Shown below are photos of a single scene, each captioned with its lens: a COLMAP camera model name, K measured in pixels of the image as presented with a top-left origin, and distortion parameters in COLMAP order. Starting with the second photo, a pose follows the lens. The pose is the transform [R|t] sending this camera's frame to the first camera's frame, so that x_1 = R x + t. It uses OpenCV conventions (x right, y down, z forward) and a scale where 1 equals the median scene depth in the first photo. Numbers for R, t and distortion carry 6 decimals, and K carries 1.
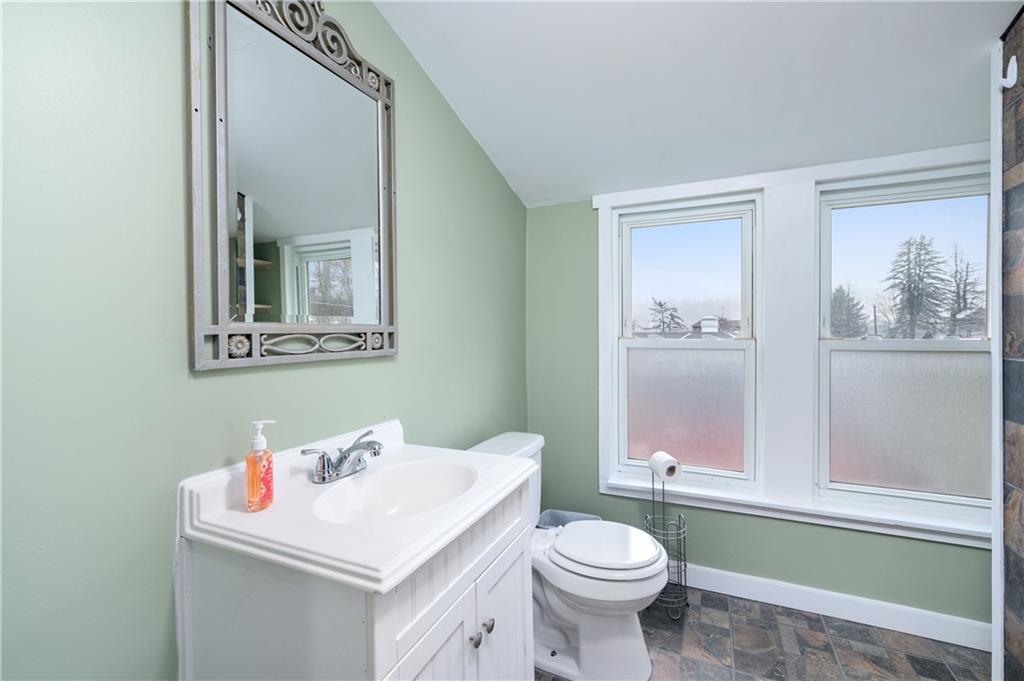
lens RADIAL K [[434.6, 0, 512.4], [0, 434.6, 337.8], [0, 0, 1]] dist [0.000432, -0.000254]
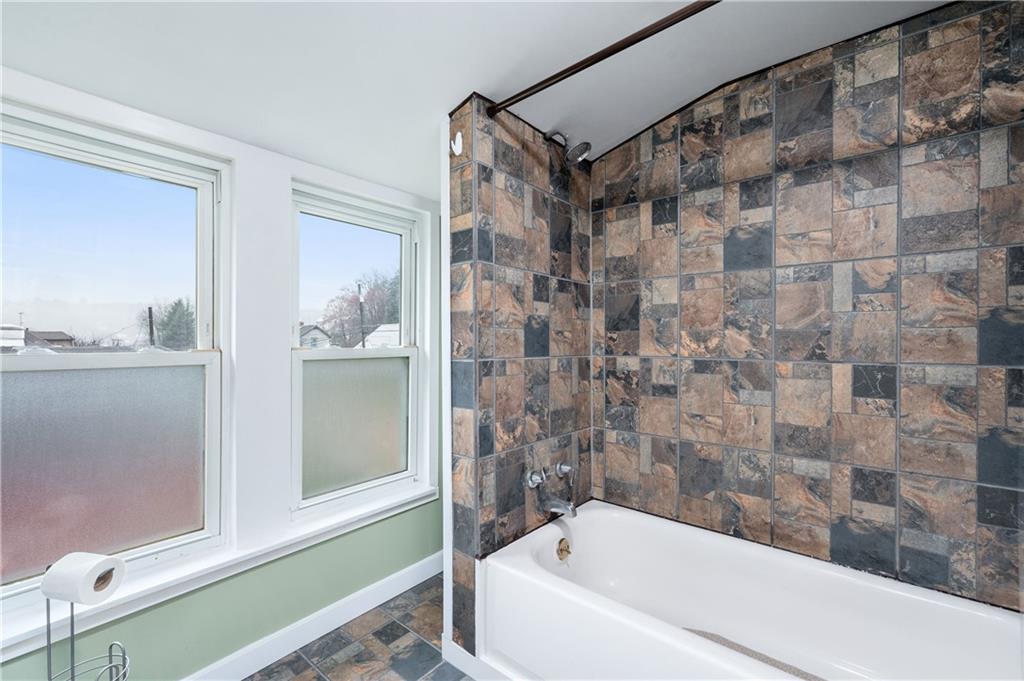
lens RADIAL K [[434.6, 0, 509.7], [0, 434.6, 343.0], [0, 0, 1]] dist [0.000432, -0.000254]
pose [[0.273450, -0.000452, 0.961886, -0.060029], [0.019081, 0.999806, -0.004955, 0.004163], [-0.961697, 0.019709, 0.273405, 0.356699]]
